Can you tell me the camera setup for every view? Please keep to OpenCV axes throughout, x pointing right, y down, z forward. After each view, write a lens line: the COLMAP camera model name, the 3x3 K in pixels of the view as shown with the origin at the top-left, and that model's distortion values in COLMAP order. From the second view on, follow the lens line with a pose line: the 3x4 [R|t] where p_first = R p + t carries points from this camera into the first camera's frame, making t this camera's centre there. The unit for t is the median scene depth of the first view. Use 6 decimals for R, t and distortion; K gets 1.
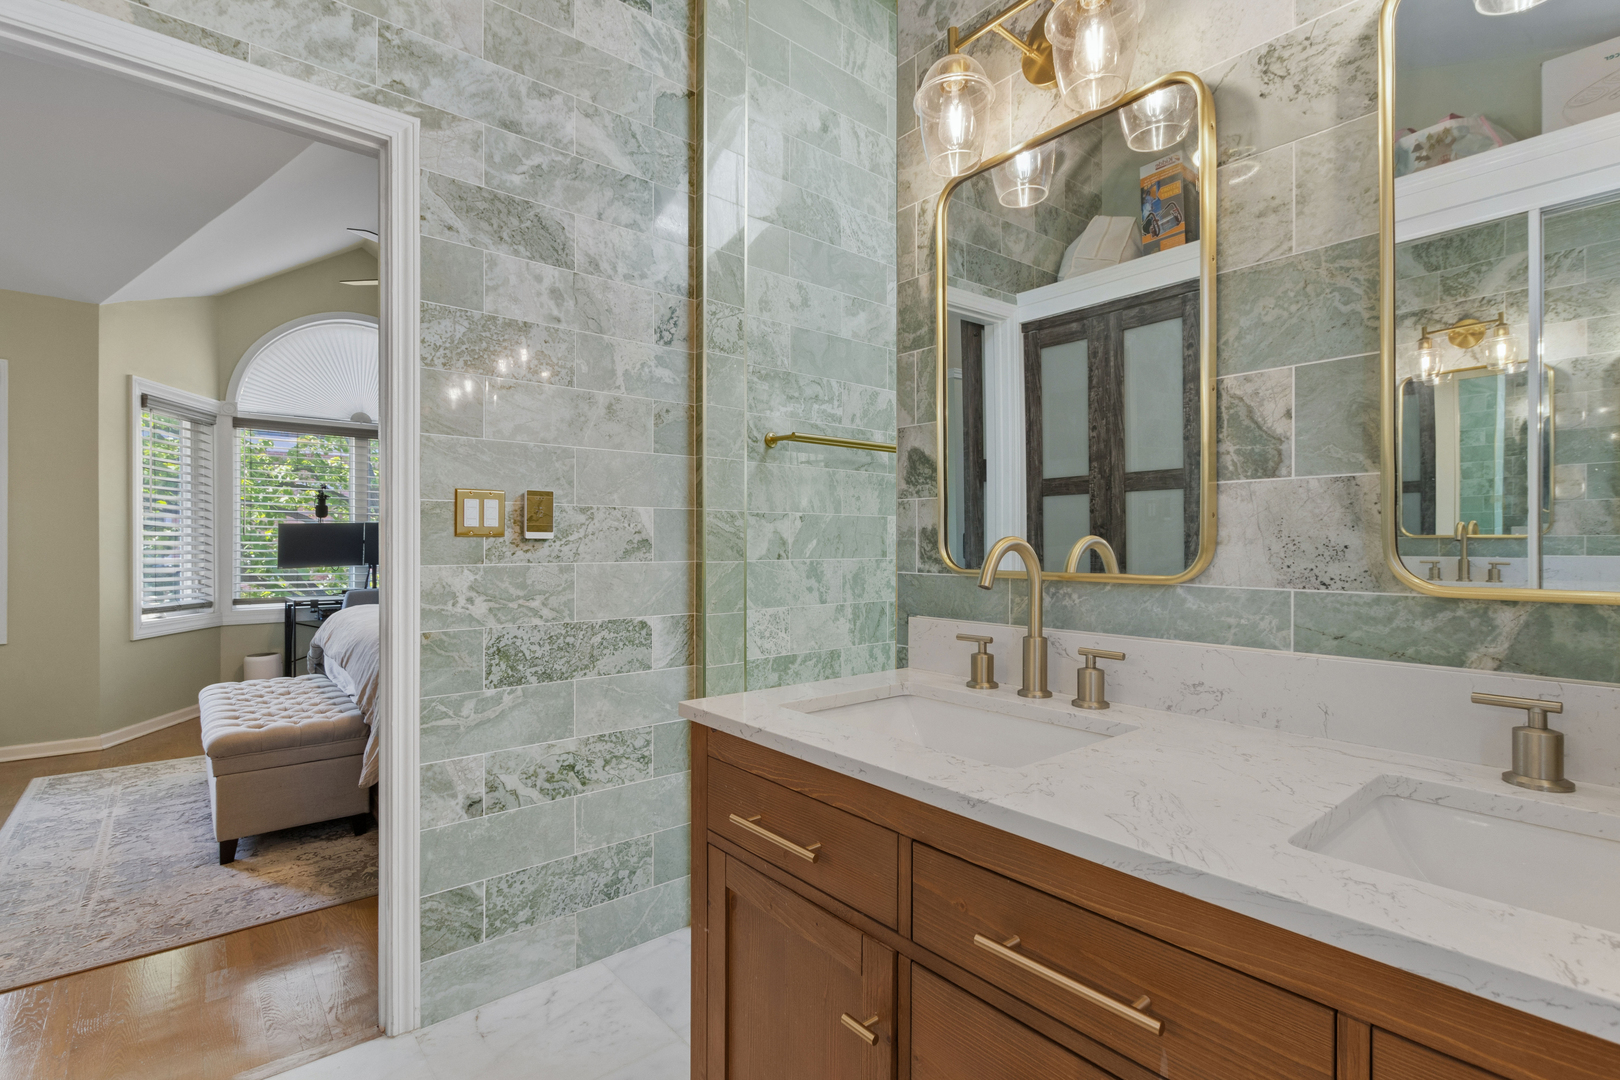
lens RADIAL K [[749.7, 0, 800.6], [0, 749.7, 543.1], [0, 0, 1]] dist [0.007753, 0.000271]
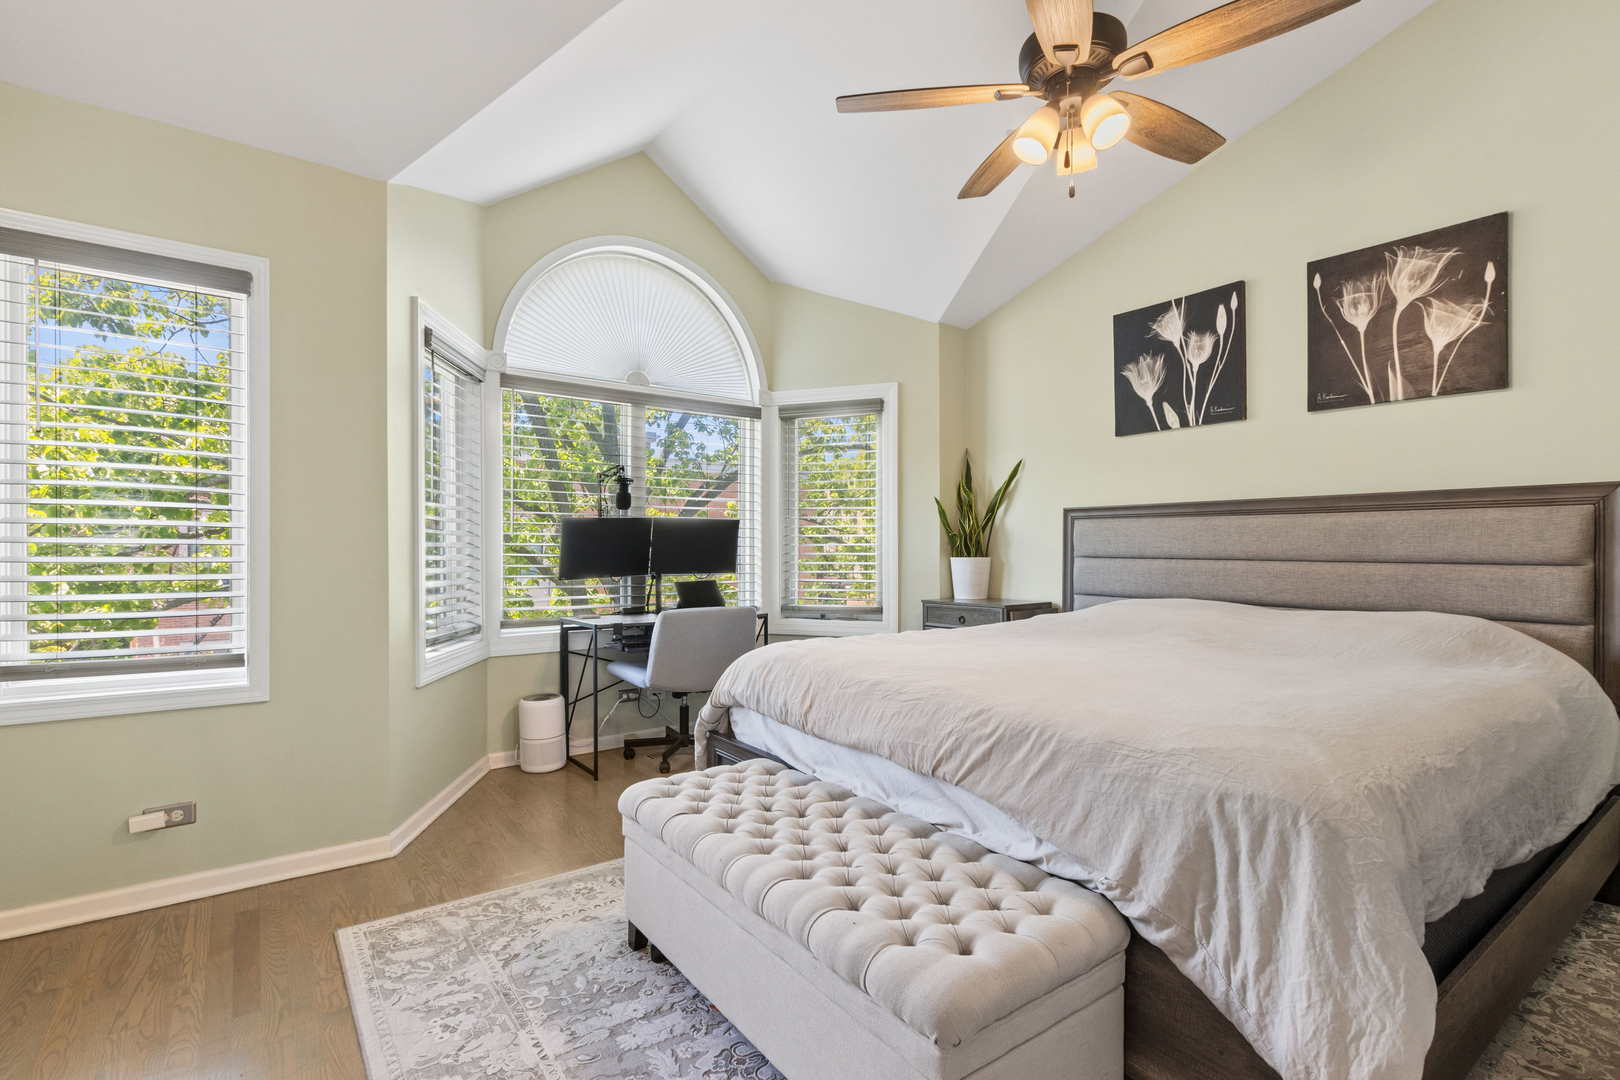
lens RADIAL K [[749.7, 0, 820.5], [0, 749.7, 550.3], [0, 0, 1]] dist [0.007753, 0.000271]
pose [[0.998955, 0.002772, -0.045622, -0.417336], [-0.002517, 0.999981, 0.005635, 0.000428], [0.045637, -0.005514, 0.998943, 0.287529]]
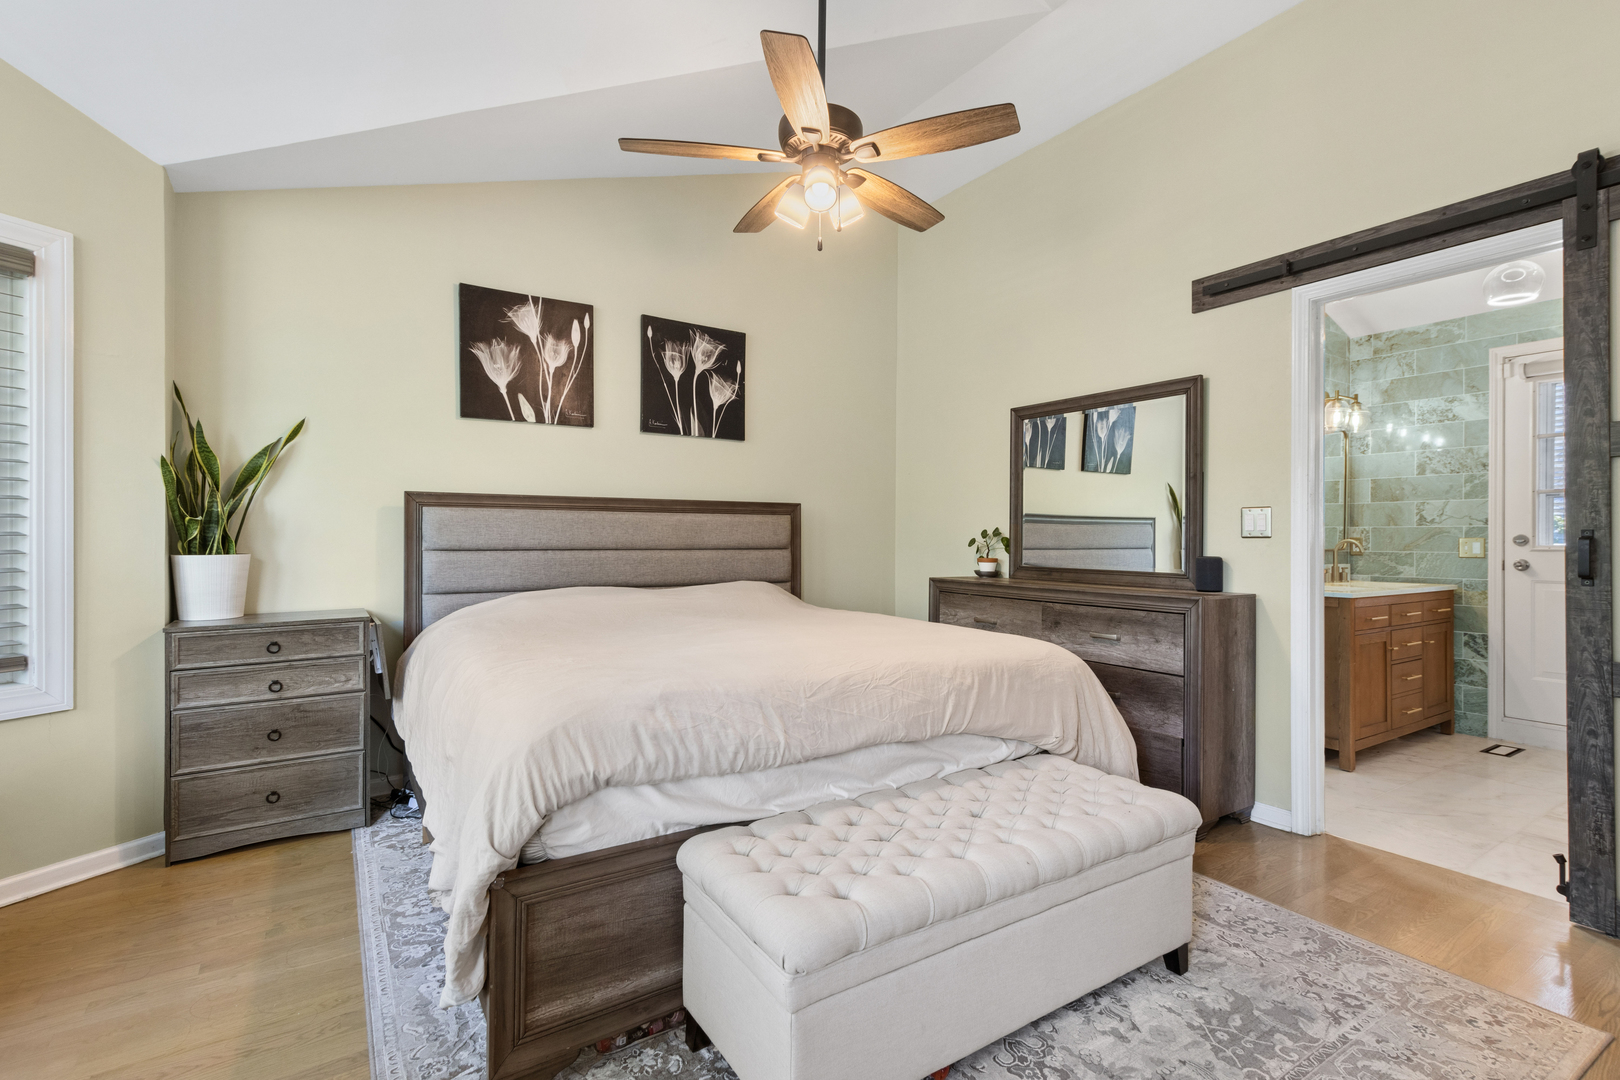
lens RADIAL K [[749.7, 0, 812.8], [0, 749.7, 535.9], [0, 0, 1]] dist [0.007753, 0.000271]
pose [[0.113316, 0.001397, 0.993558, -0.880653], [-0.004208, 0.999991, -0.000926, -0.002976], [-0.993550, -0.004076, 0.113321, 0.734407]]
